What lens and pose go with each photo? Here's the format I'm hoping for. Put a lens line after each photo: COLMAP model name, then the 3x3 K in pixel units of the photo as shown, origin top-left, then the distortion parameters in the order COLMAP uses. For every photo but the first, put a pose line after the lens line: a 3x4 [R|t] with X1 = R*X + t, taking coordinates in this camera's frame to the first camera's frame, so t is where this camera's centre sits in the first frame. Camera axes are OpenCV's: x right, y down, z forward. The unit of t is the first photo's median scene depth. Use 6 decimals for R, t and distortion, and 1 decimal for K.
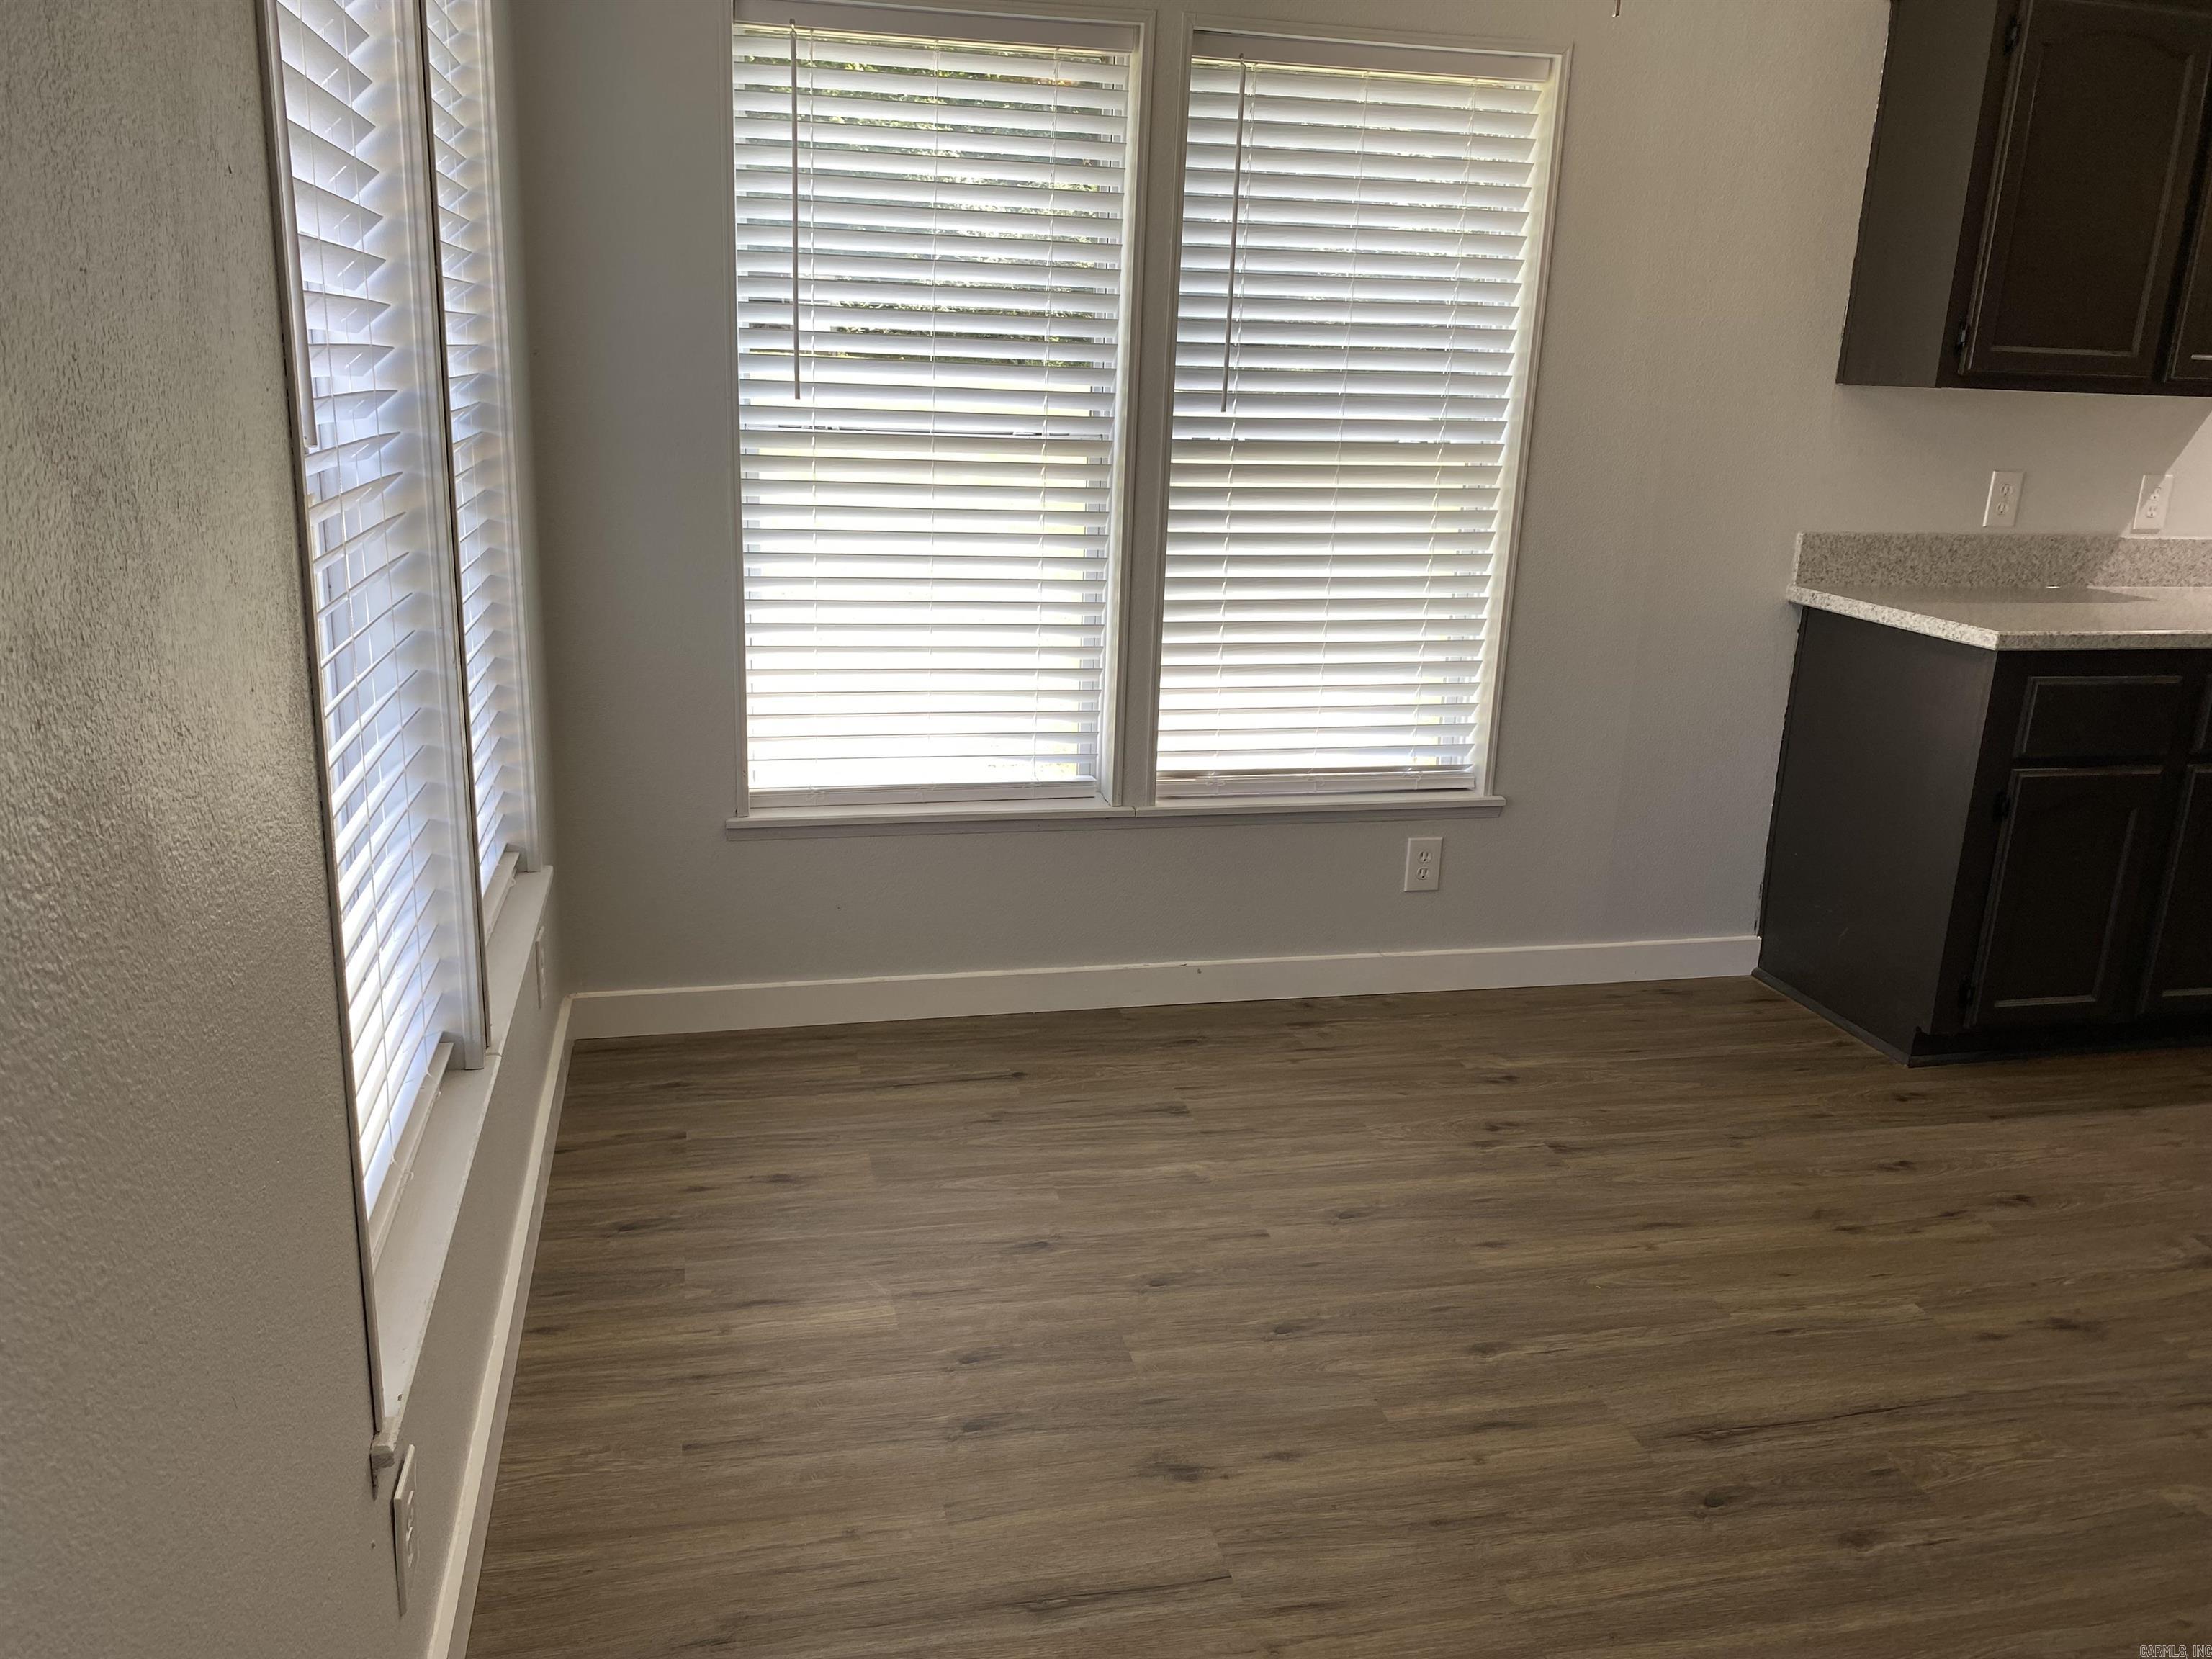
lens RADIAL K [[1681.3, 0, 1081.0], [0, 1681.3, 820.0], [0, 0, 1]] dist [-0.004424, -0.003160]
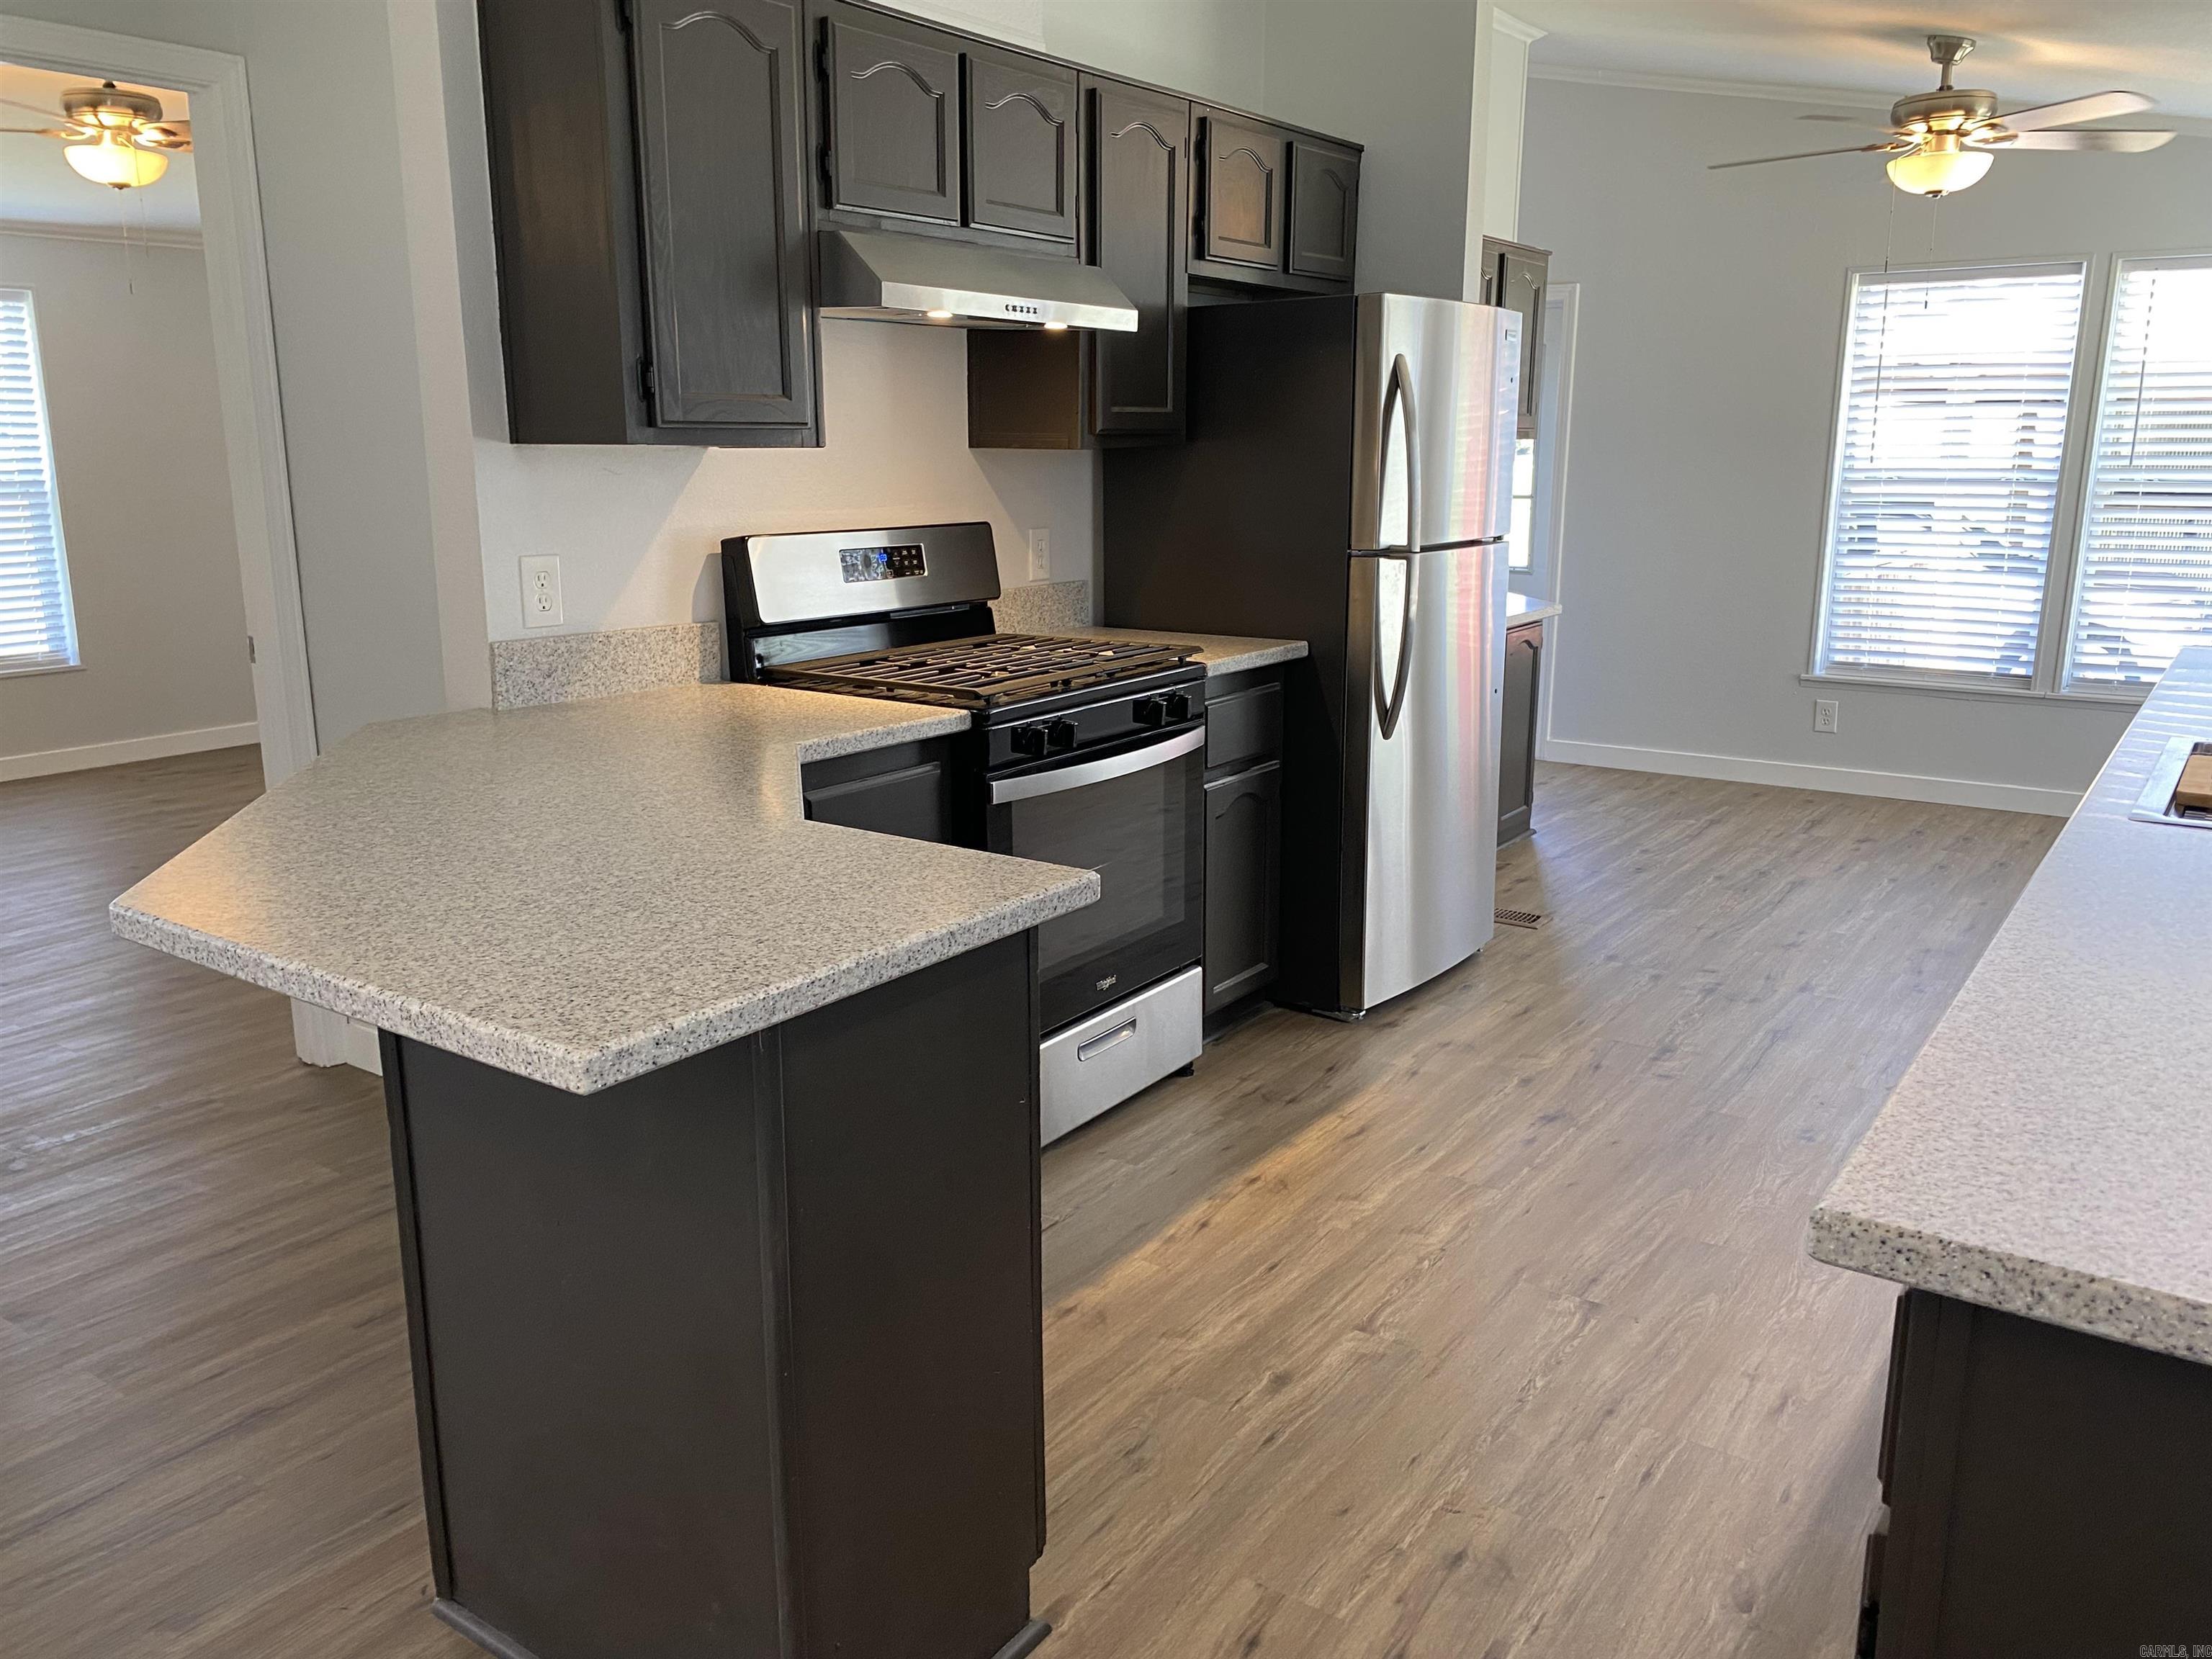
lens RADIAL K [[1699.8, 0, 1106.0], [0, 1699.8, 829.5], [0, 0, 1]] dist [-0.004743, -0.014364]
pose [[-0.733671, 0.118762, -0.669046, 1.832785], [-0.204140, 0.900602, 0.383724, -0.284266], [0.648116, 0.418106, -0.636501, 1.278239]]
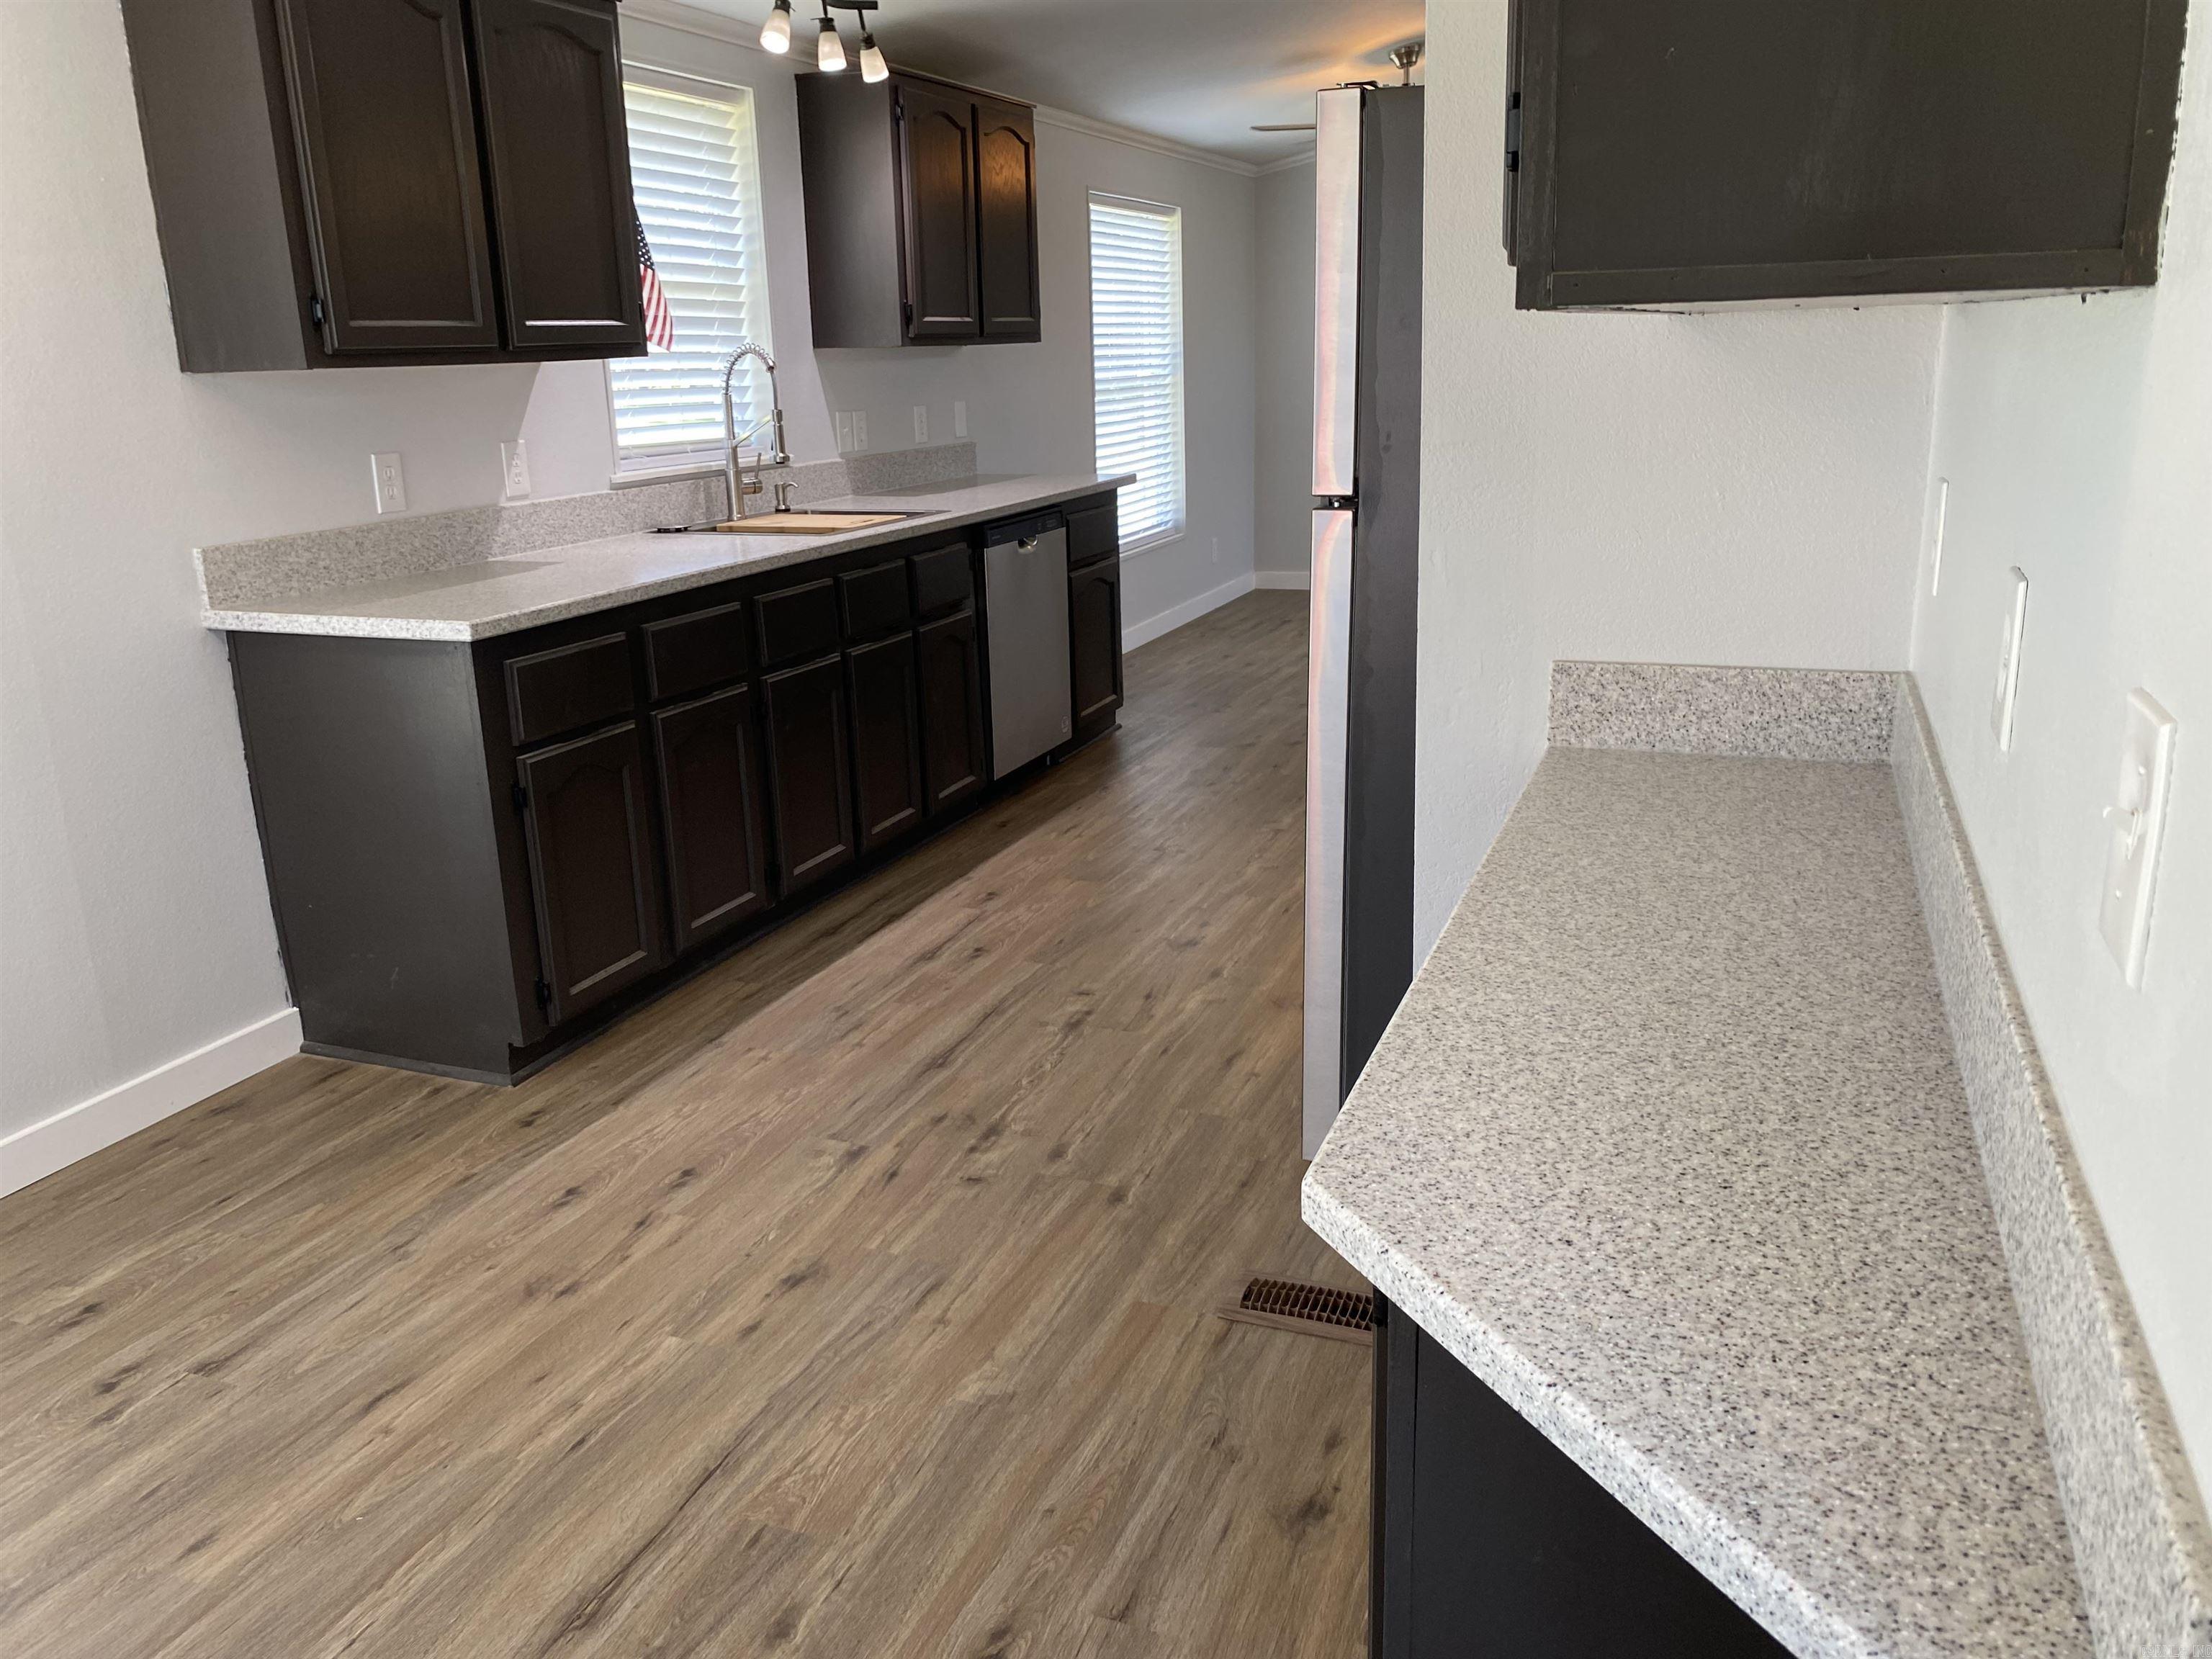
lens RADIAL K [[1681.3, 0, 1081.0], [0, 1681.3, 820.0], [0, 0, 1]] dist [-0.004424, -0.003160]
pose [[0.568117, -0.268882, 0.777783, -0.020306], [0.263541, 0.954788, 0.137575, -0.044305], [-0.779609, 0.126819, 0.613292, 0.166136]]
